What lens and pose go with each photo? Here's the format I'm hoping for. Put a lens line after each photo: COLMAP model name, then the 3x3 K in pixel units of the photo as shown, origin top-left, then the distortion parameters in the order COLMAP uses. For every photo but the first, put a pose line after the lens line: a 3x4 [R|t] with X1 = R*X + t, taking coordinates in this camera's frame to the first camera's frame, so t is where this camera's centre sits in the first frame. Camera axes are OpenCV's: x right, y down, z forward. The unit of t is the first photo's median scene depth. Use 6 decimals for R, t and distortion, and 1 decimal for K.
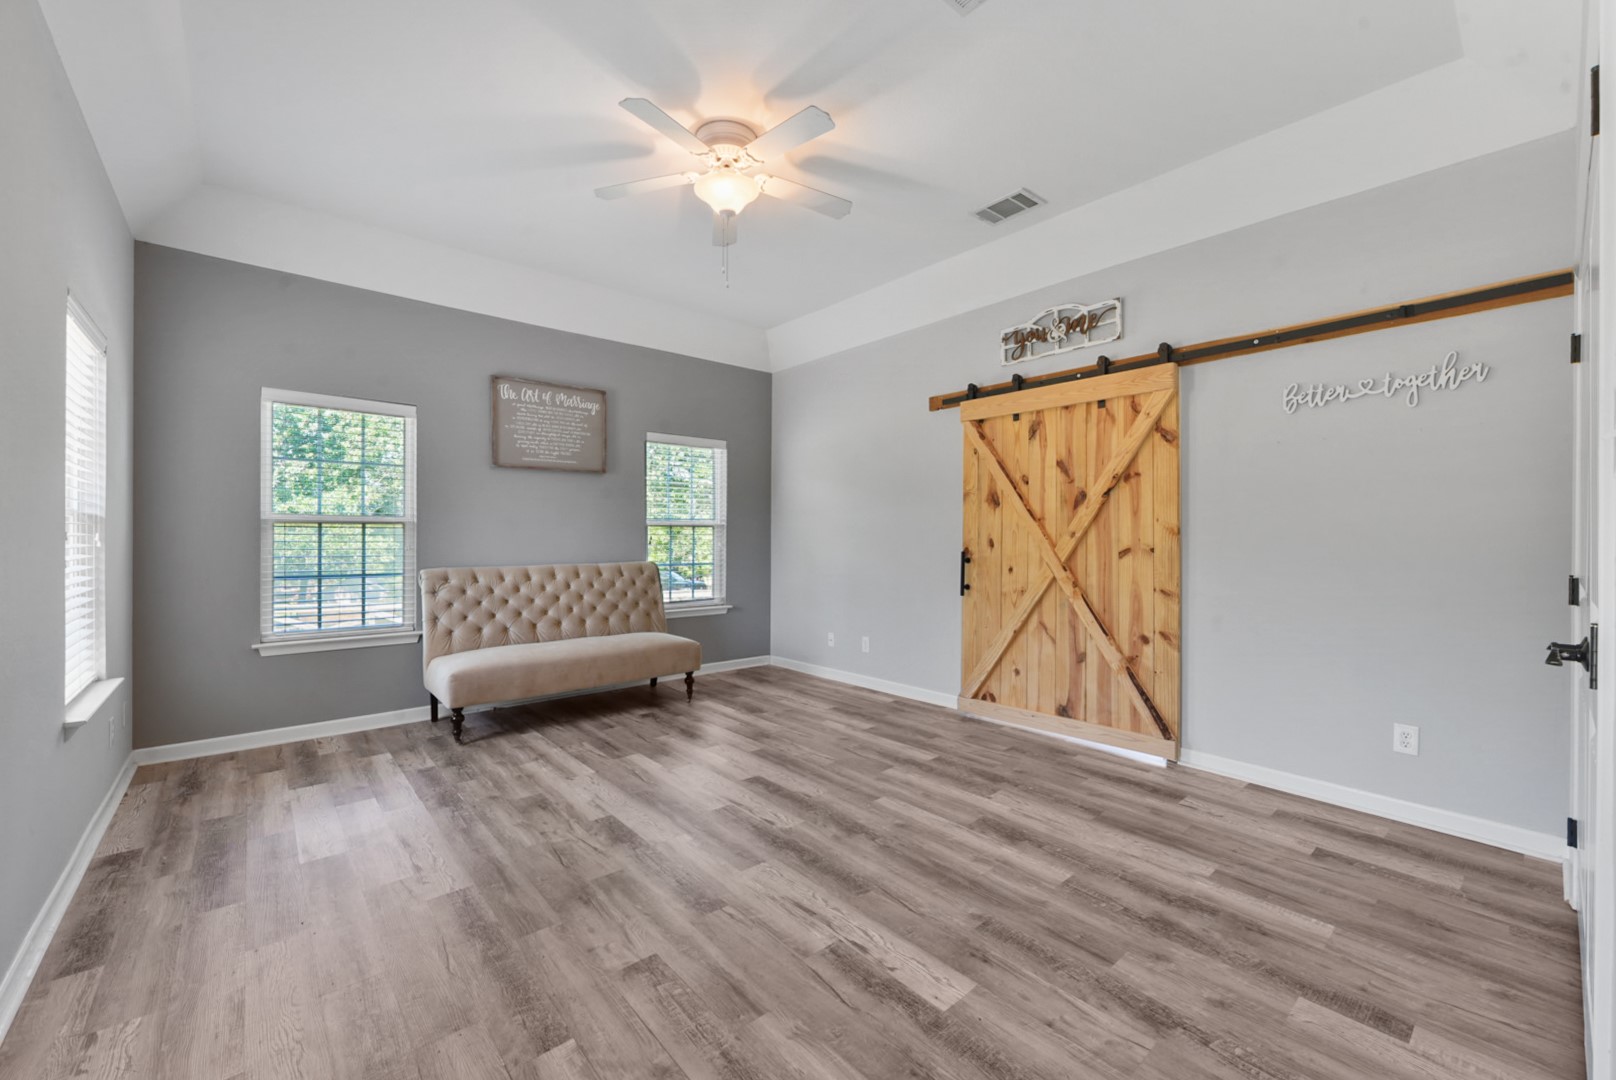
lens RADIAL K [[650.3, 0, 805.5], [0, 650.3, 536.9], [0, 0, 1]] dist [-0.000812, 0.000038]
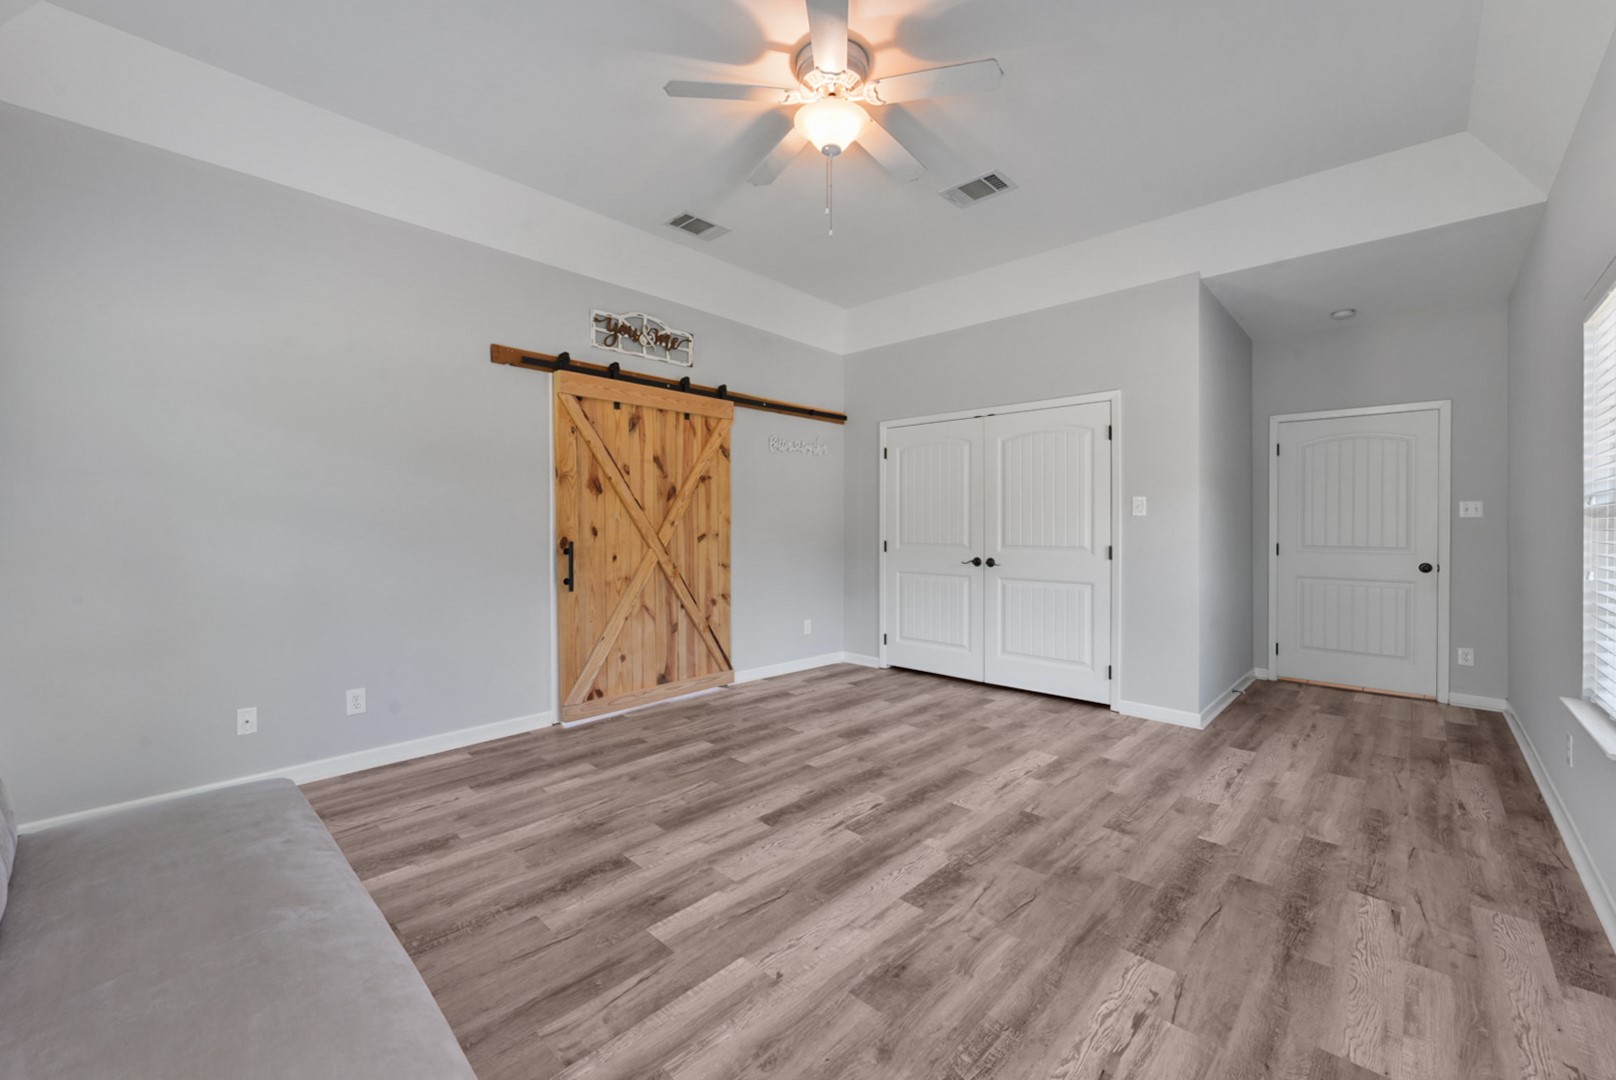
lens RADIAL K [[650.3, 0, 805.5], [0, 650.3, 536.9], [0, 0, 1]] dist [-0.000812, 0.000038]
pose [[-0.107374, -0.019128, 0.994035, -0.823730], [-0.002923, 0.999817, 0.018924, -0.002310], [-0.994214, -0.000874, -0.107410, 0.956583]]
